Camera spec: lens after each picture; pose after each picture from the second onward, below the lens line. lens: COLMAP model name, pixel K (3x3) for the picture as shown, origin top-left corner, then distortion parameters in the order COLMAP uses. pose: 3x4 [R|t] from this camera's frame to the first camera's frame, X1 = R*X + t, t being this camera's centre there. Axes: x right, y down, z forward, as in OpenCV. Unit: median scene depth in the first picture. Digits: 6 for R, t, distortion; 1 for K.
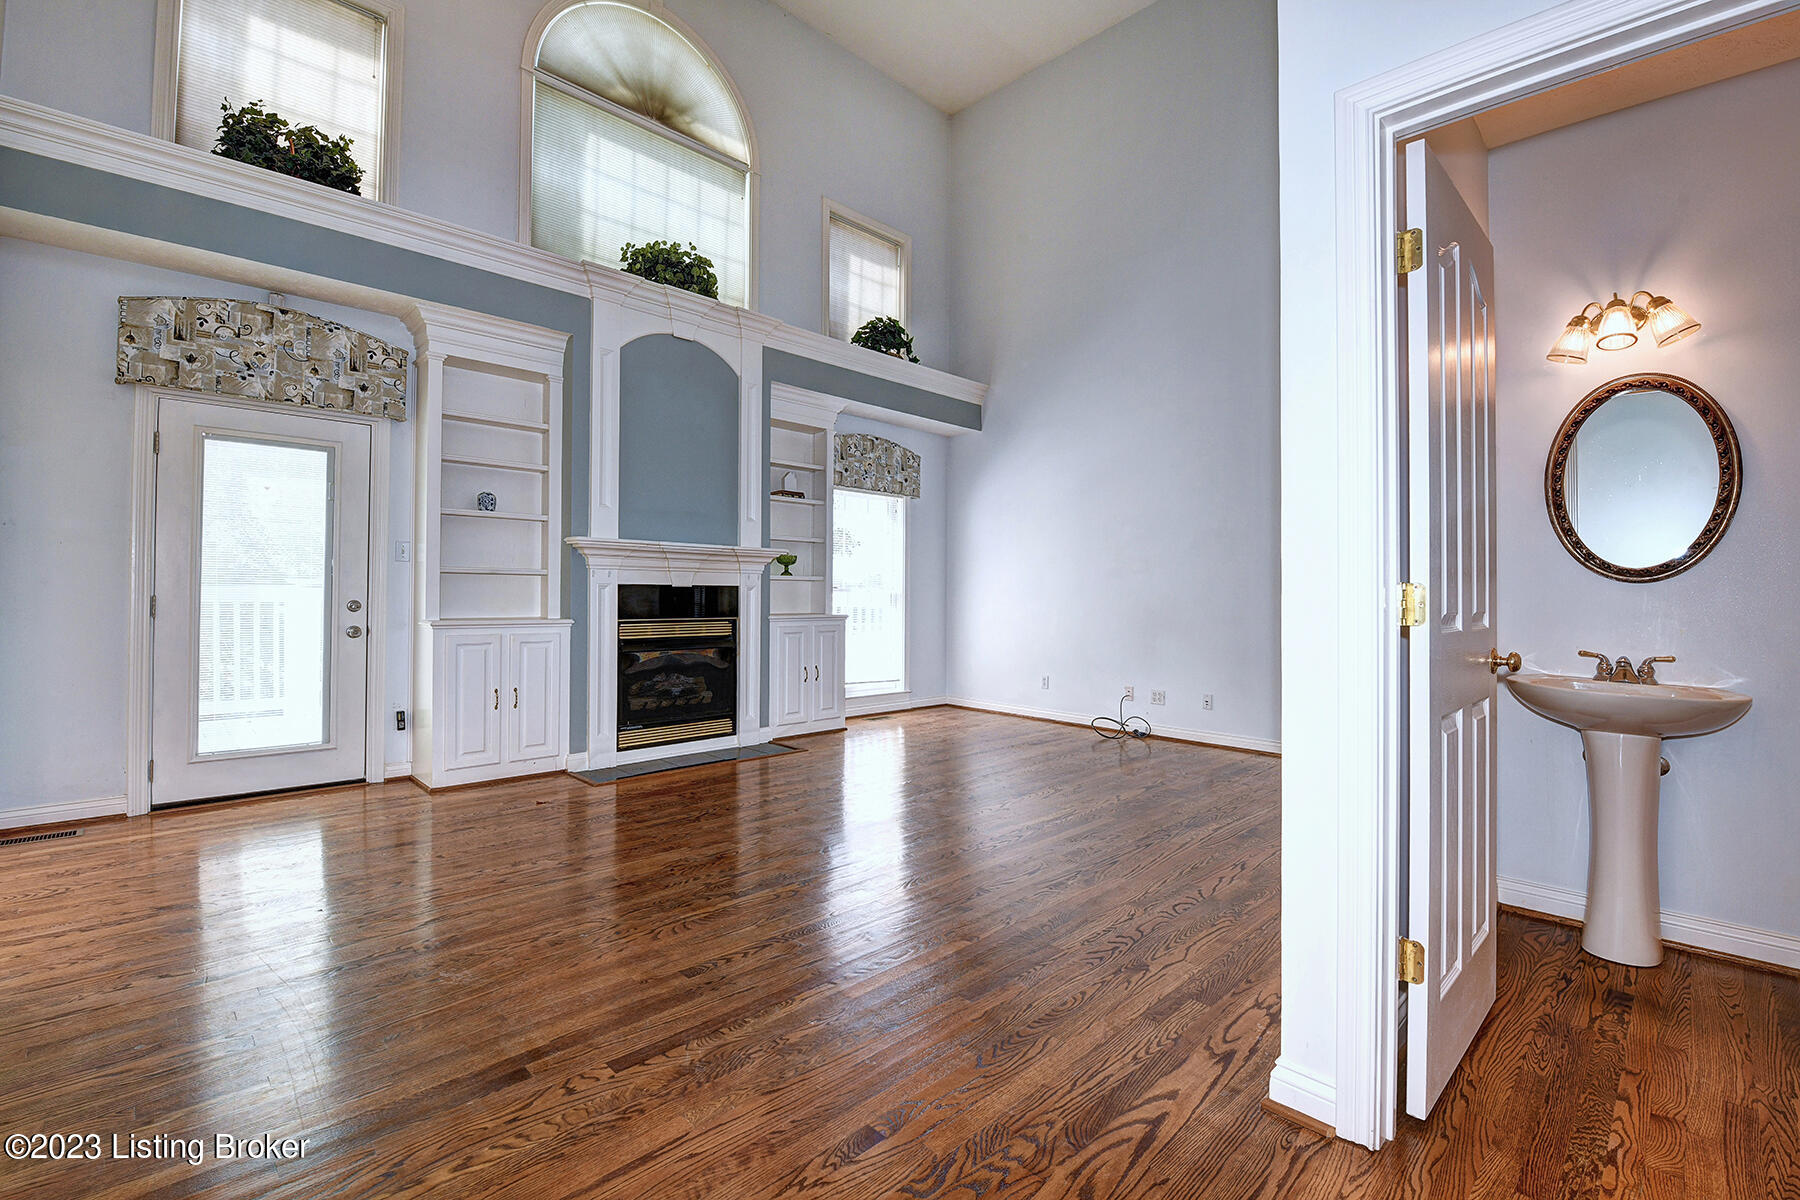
lens RADIAL K [[797.6, 0, 960.6], [0, 797.6, 596.6], [0, 0, 1]] dist [-0.004675, -0.008391]
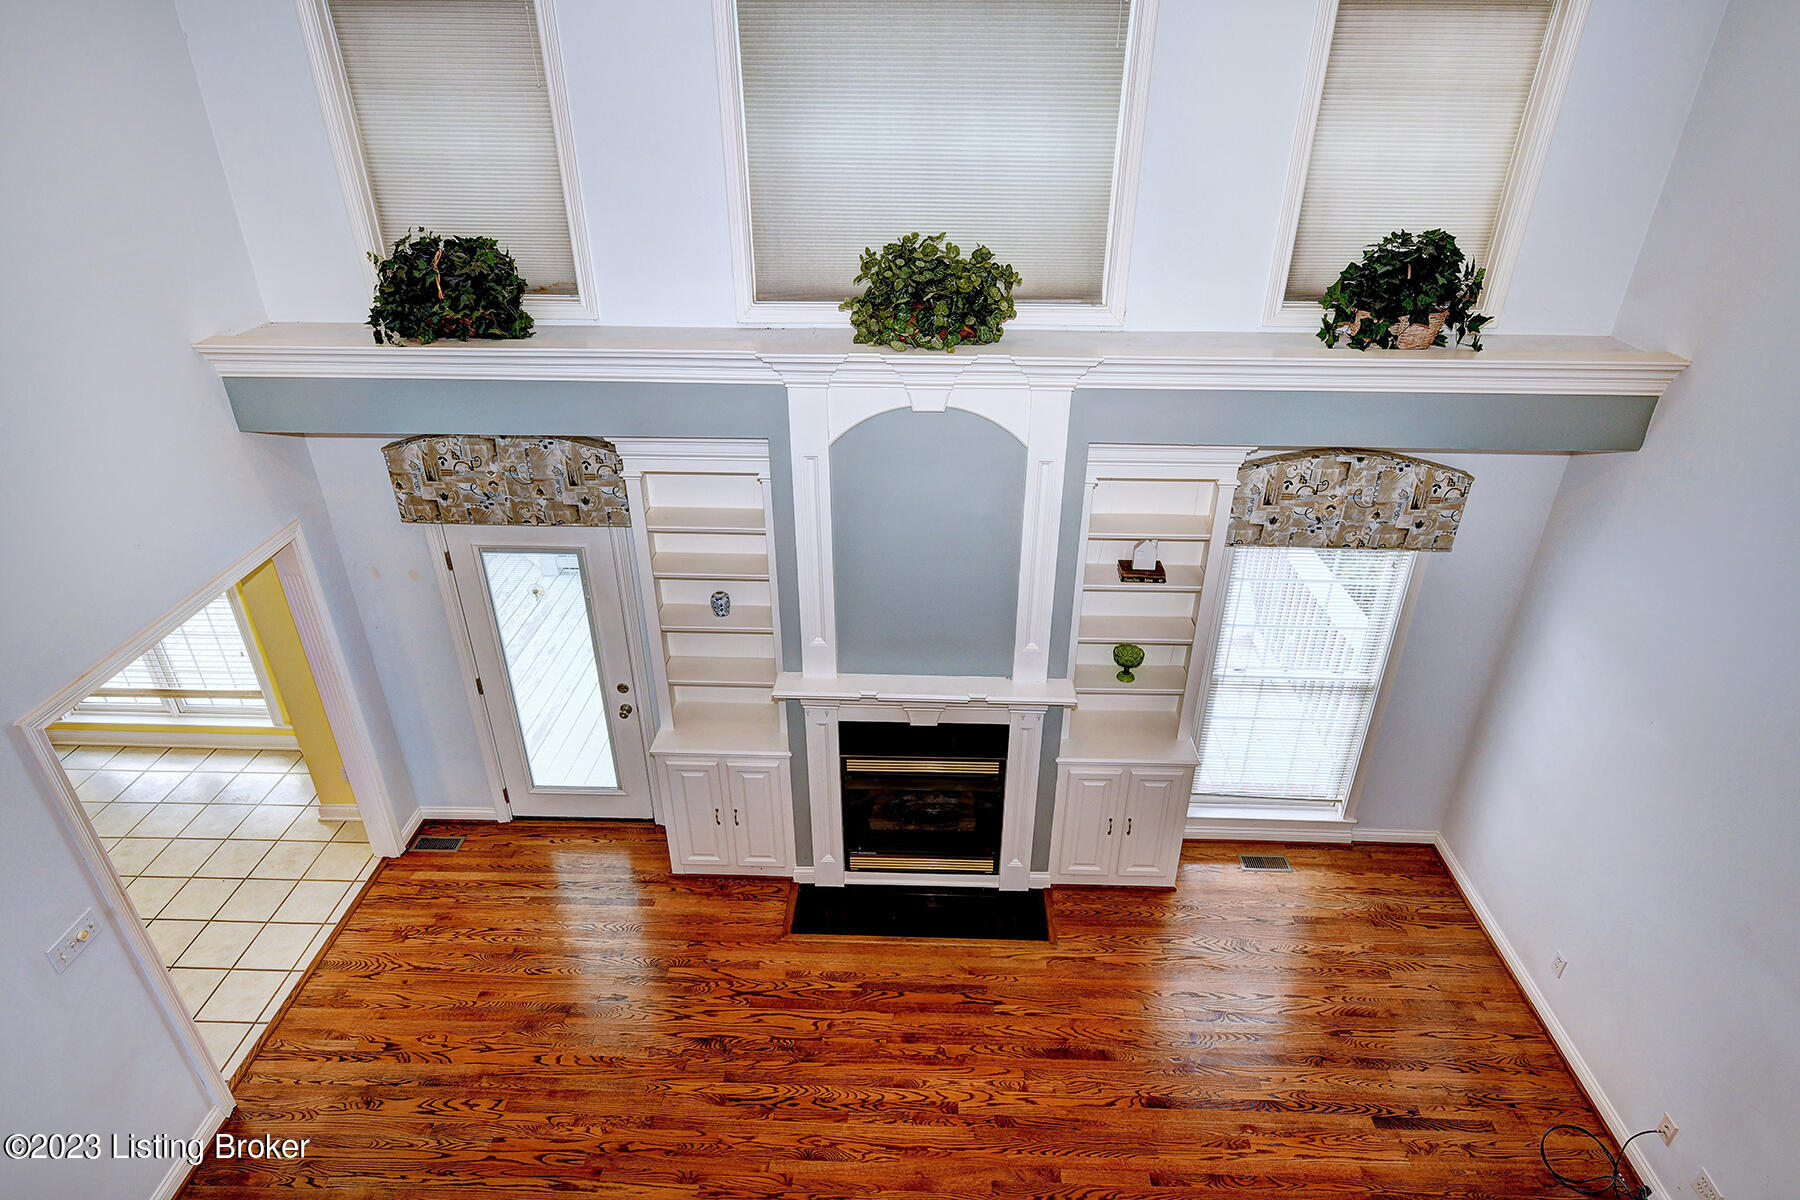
lens RADIAL K [[1010.4, 0, 895.2], [0, 1010.4, 637.1], [0, 0, 1]] dist [0.006429, 0.000995]
pose [[0.651611, 0.379883, -0.656576, 0.293878], [-0.000596, 0.865820, 0.500356, -0.706323], [0.758553, -0.325646, 0.564405, 0.566248]]
